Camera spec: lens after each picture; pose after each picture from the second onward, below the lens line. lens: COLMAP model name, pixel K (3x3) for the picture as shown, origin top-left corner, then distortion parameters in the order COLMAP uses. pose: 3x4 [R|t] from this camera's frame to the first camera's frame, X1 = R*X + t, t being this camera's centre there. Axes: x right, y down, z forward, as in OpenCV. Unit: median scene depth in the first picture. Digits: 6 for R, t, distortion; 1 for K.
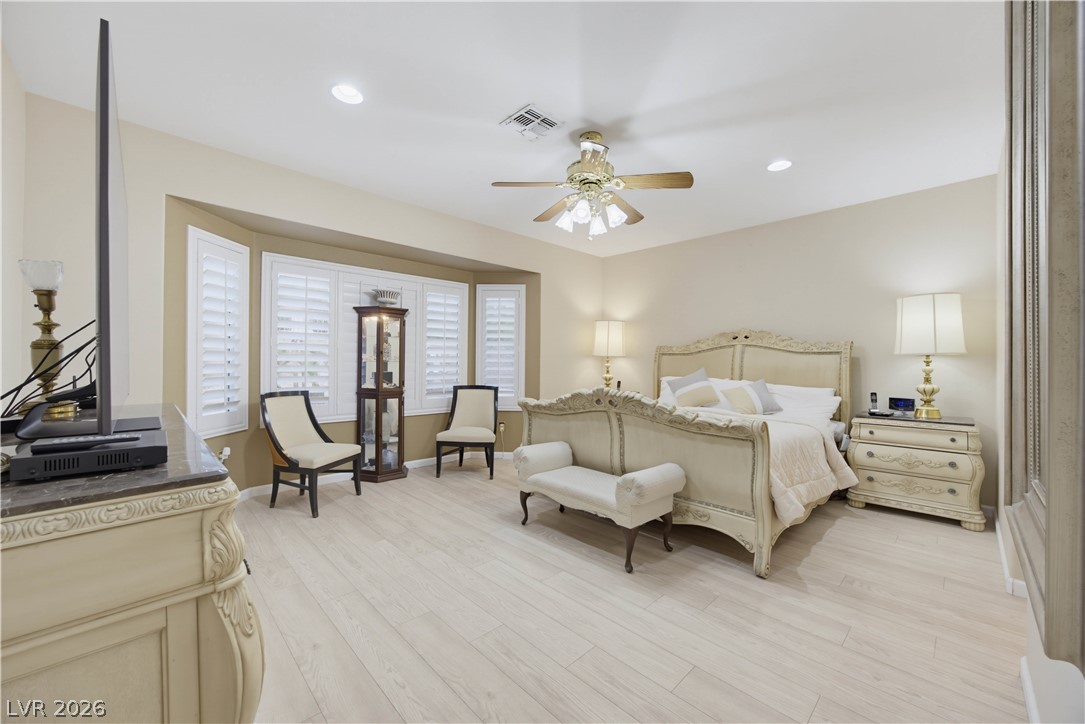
lens RADIAL K [[423.3, 0, 542.5], [0, 423.3, 362.0], [0, 0, 1]] dist [-0.039742, 0.016971]
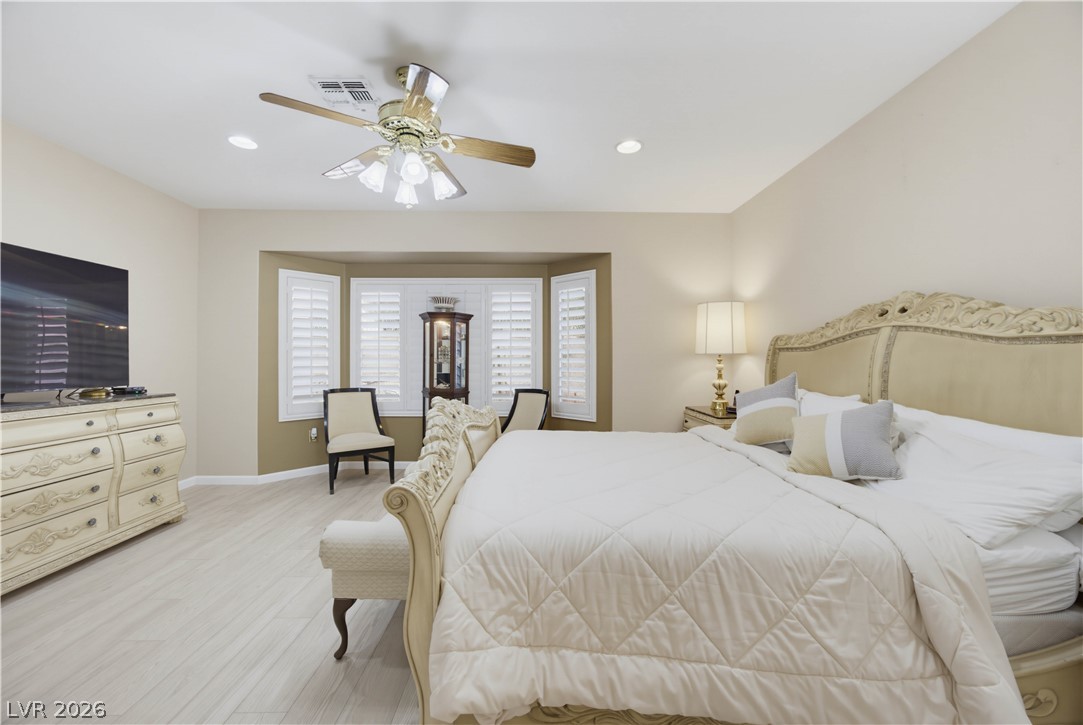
lens RADIAL K [[422.5, 0, 541.5], [0, 422.5, 362.5], [0, 0, 1]] dist [-0.039742, 0.016971]
pose [[0.736602, -0.004254, -0.676313, 0.505577], [0.007783, 0.999967, 0.002187, -0.003800], [0.676282, -0.006874, 0.736611, 0.371862]]
